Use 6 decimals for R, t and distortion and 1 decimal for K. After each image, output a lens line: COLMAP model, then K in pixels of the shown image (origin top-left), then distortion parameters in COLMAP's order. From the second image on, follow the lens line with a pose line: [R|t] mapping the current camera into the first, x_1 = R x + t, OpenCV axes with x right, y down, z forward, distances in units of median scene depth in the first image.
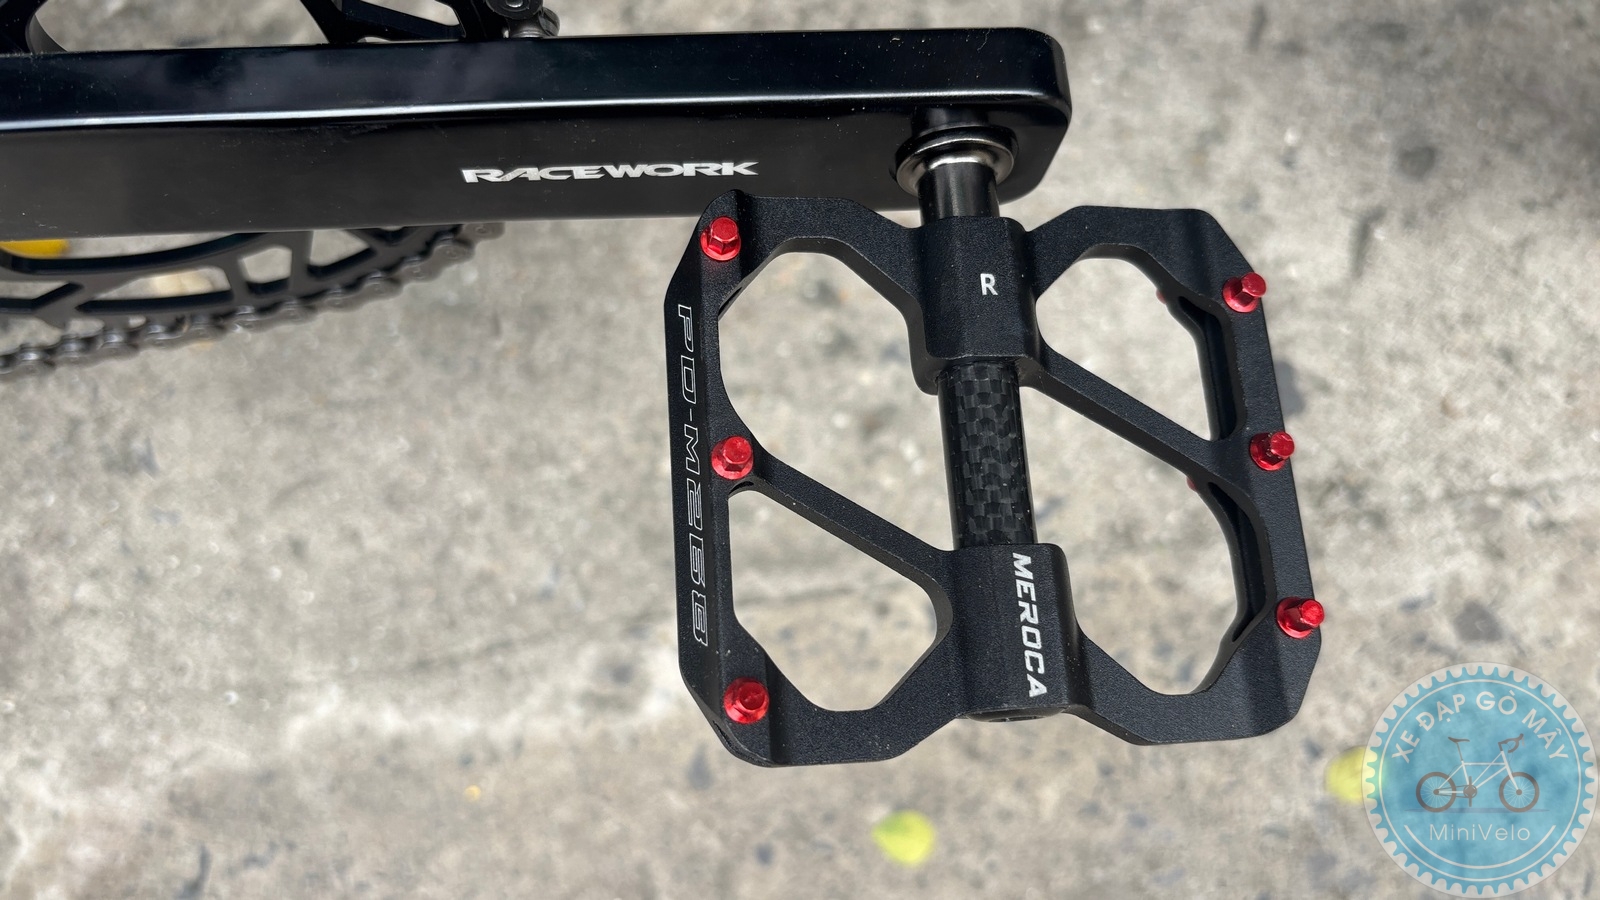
lens RADIAL K [[1219.2, 0, 768.7], [0, 1219.2, 473.9], [0, 0, 1]] dist [0.017483, -0.041284]
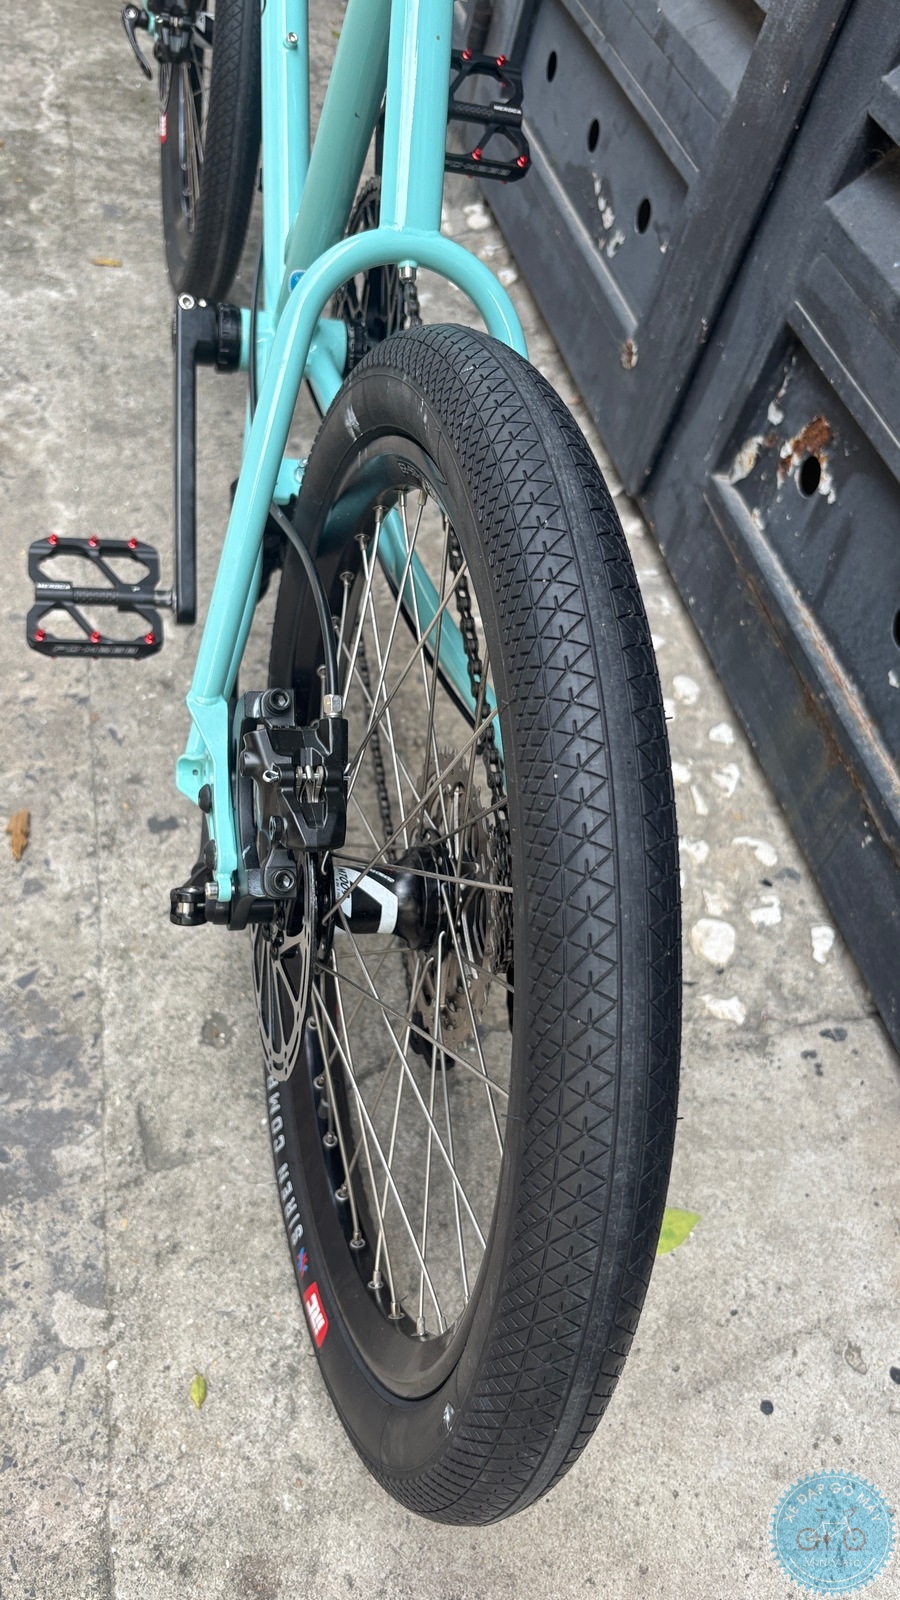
lens RADIAL K [[1219.2, 0, 446.8], [0, 1219.2, 791.5], [0, 0, 1]] dist [0.017483, -0.041284]
pose [[0.045692, 0.835467, -0.547638, 1.458239], [-0.998475, 0.021185, -0.050988, -0.425488], [-0.030997, 0.549132, 0.835160, -0.739243]]
